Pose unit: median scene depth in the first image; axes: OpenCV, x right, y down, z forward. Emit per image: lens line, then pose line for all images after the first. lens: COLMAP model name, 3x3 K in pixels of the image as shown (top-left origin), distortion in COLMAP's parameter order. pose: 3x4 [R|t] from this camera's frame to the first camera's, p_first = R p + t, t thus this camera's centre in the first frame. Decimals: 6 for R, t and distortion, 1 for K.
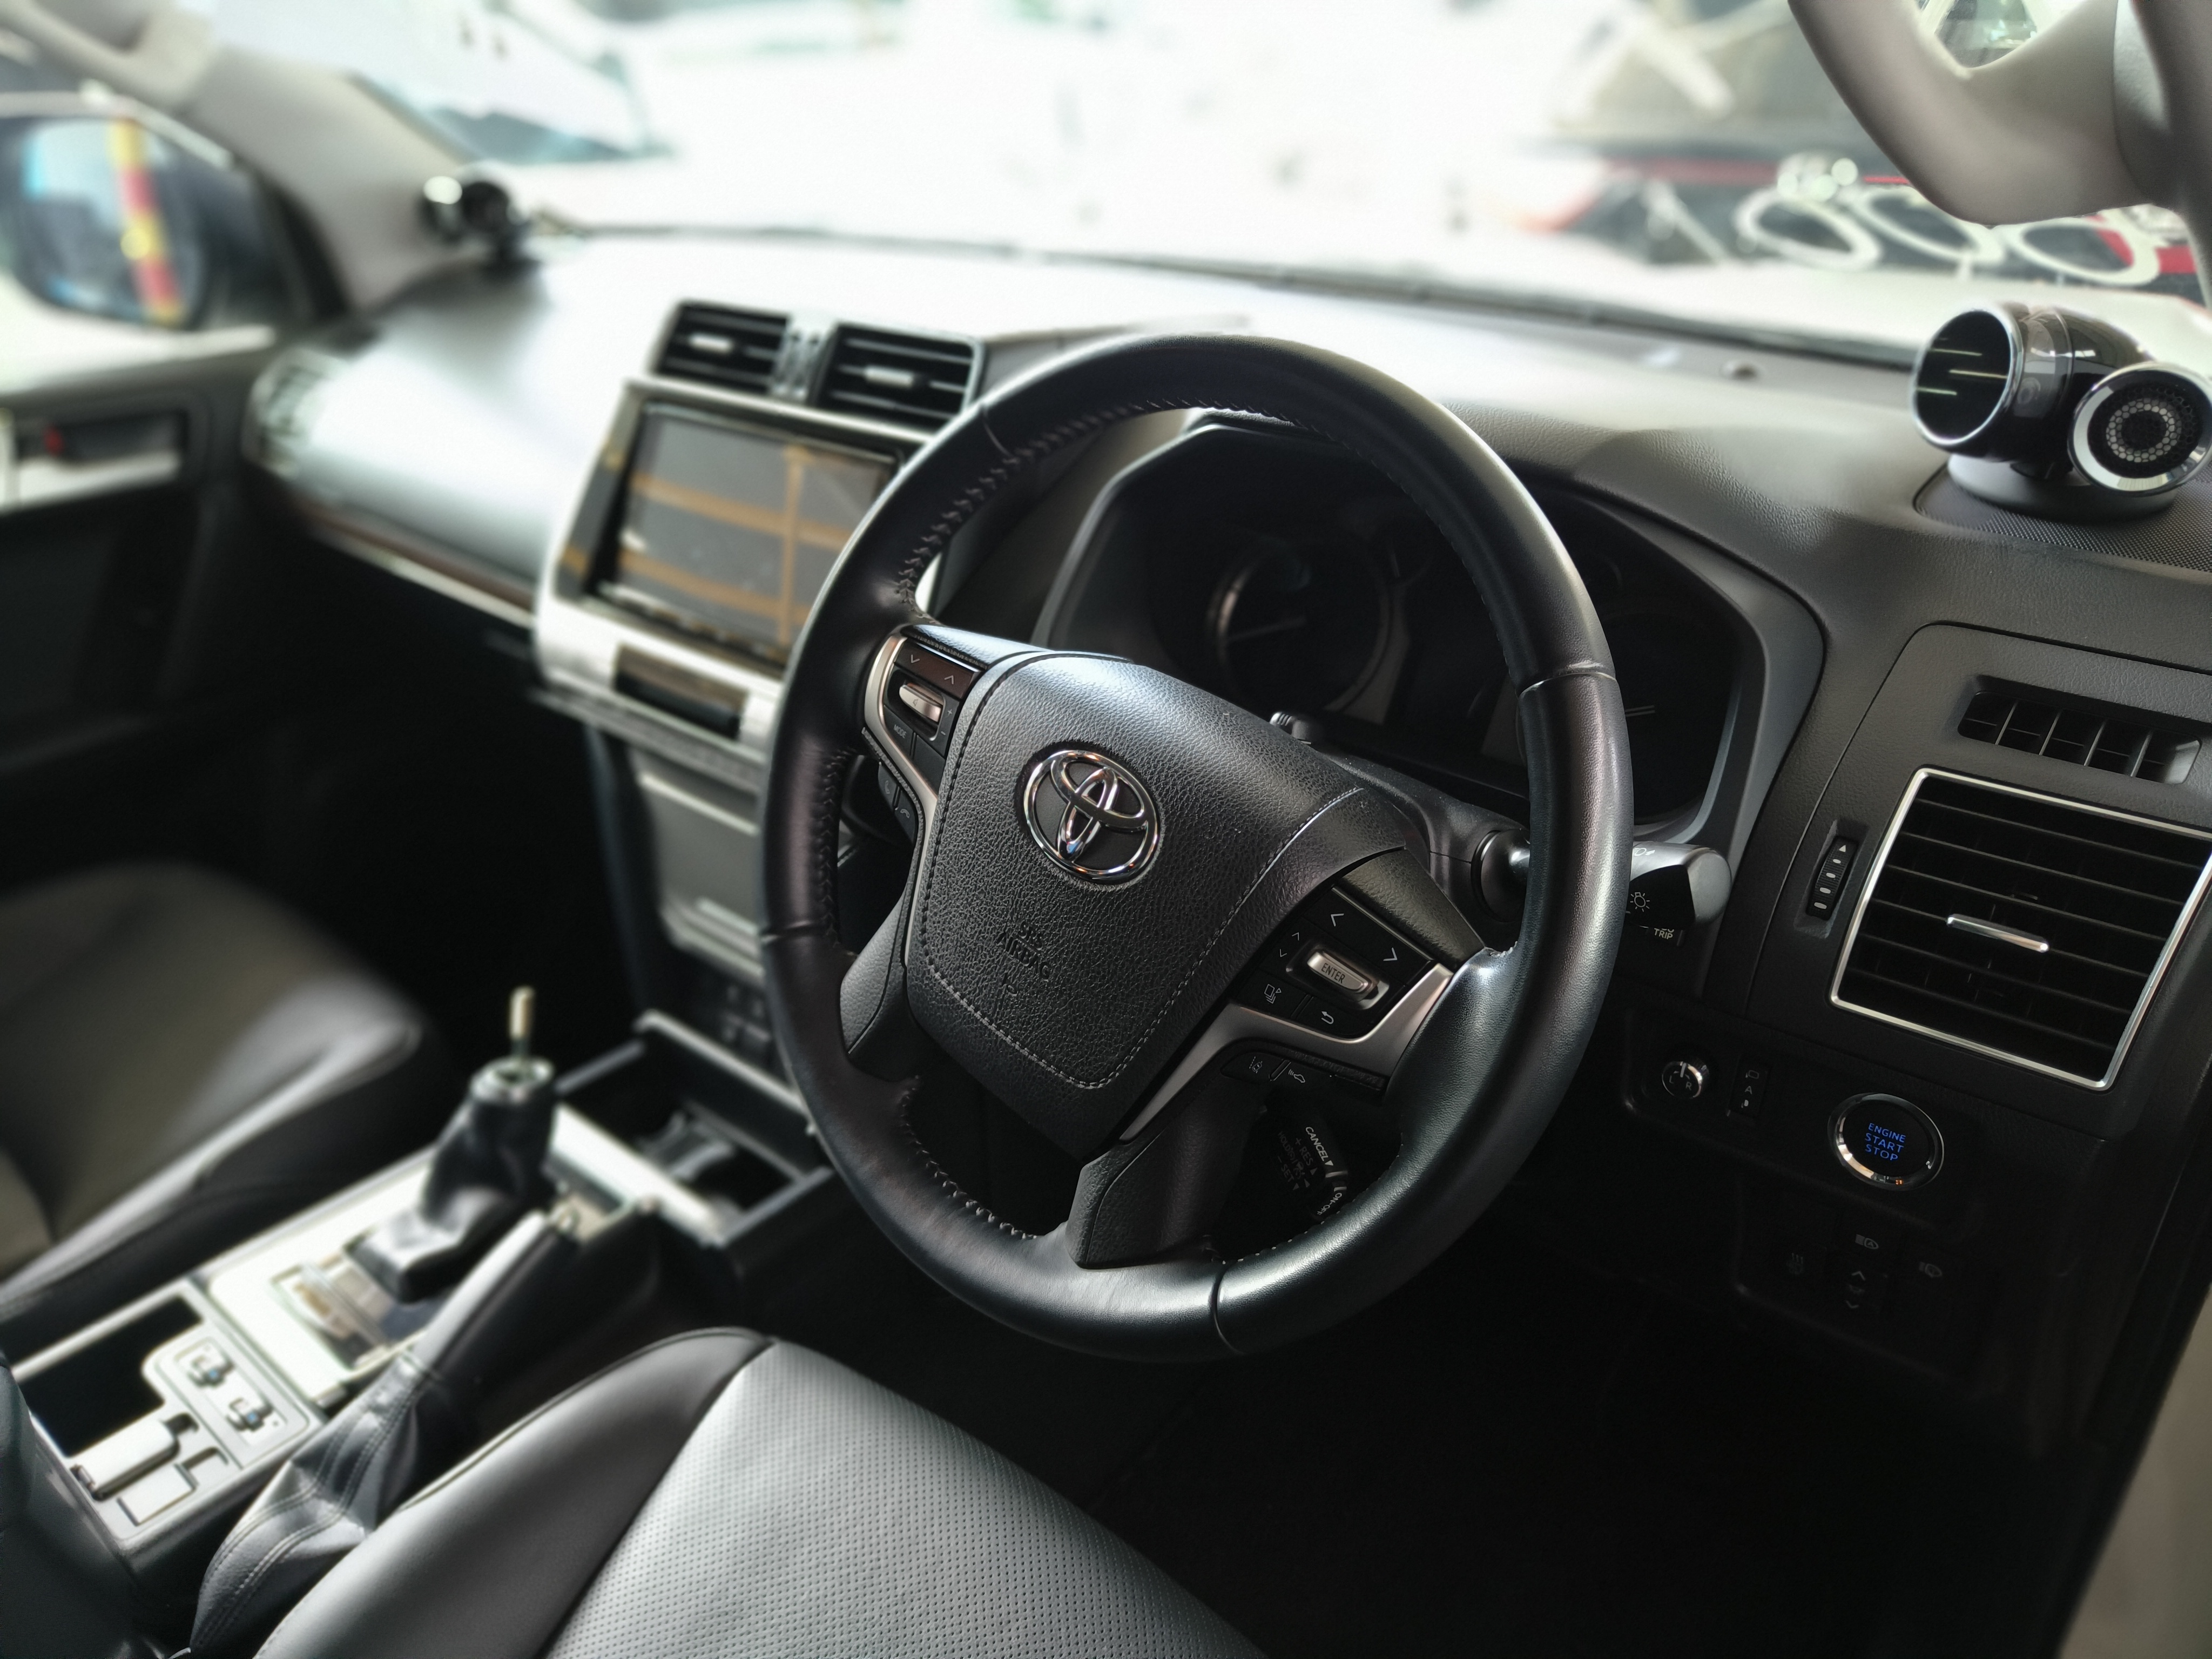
lens RADIAL K [[1529.4, 0, 1108.5], [0, 1529.4, 824.1], [0, 0, 1]] dist [-0.006661, -0.001181]
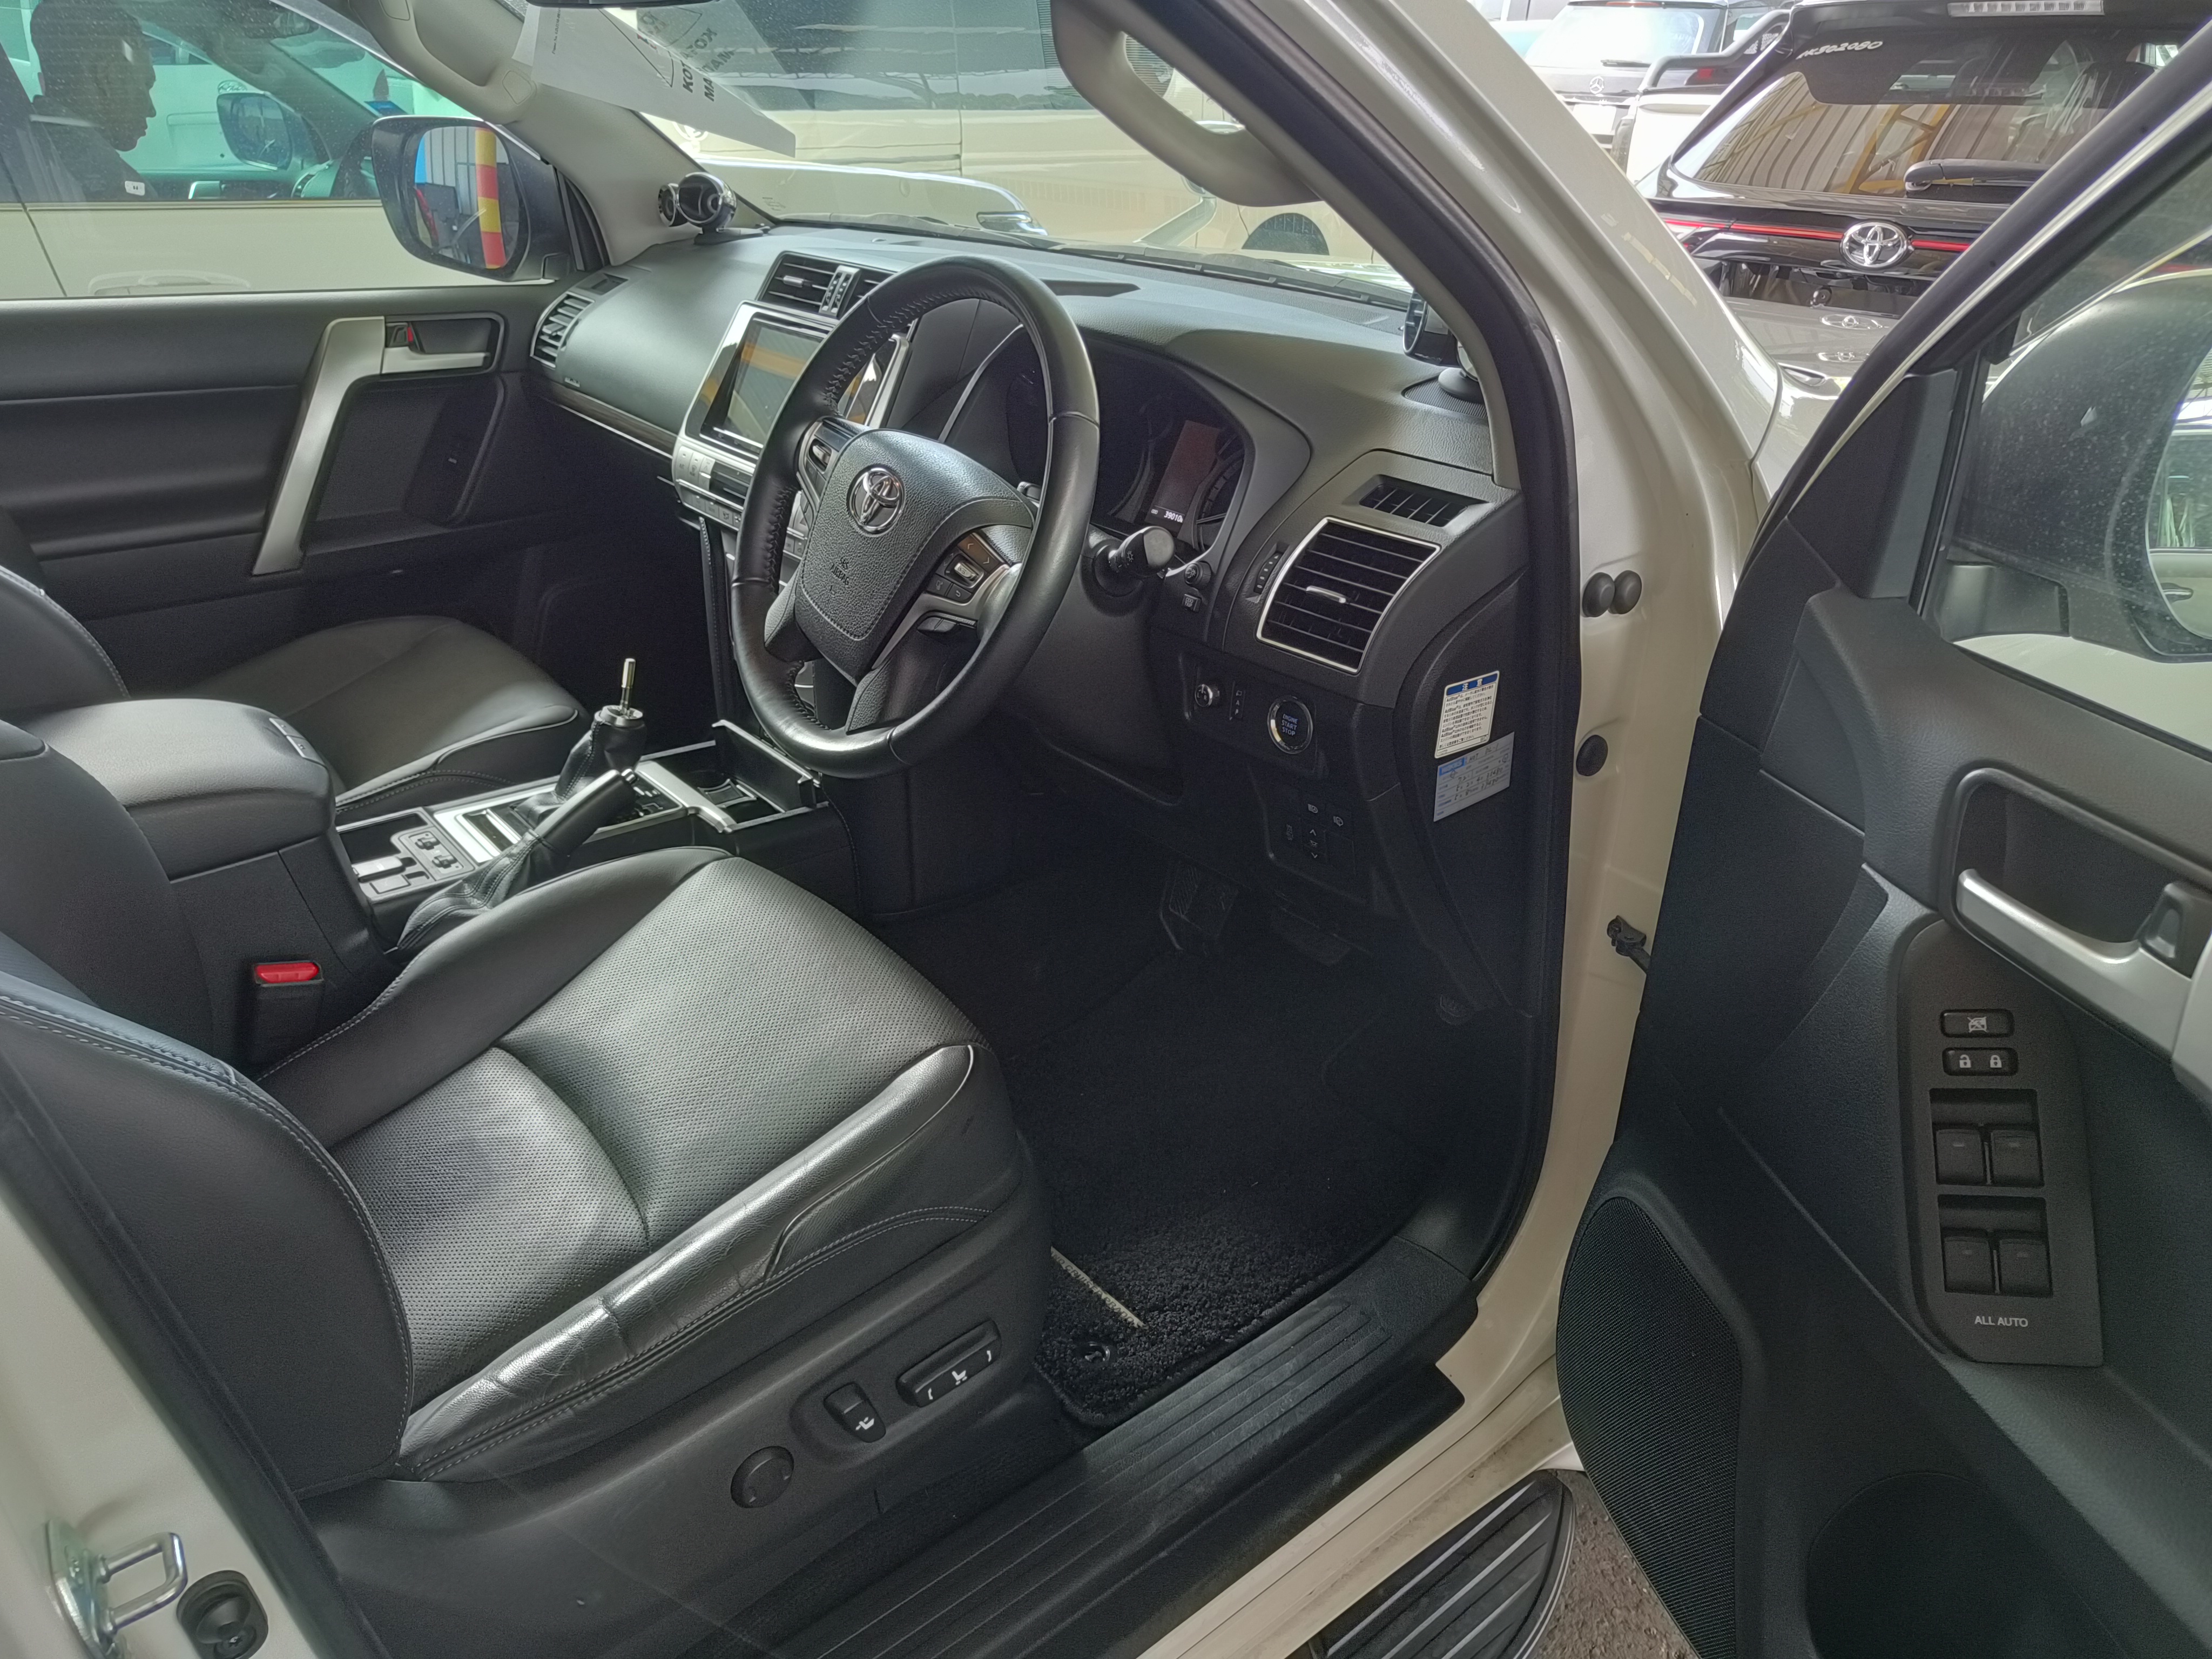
lens RADIAL K [[1529.4, 0, 1103.5], [0, 1529.4, 830.4], [0, 0, 1]] dist [-0.006661, -0.001181]
pose [[0.981471, 0.111093, -0.156117, 0.392711], [-0.114500, 0.993339, -0.012972, 0.254298], [0.153636, 0.030607, 0.987653, -0.538368]]
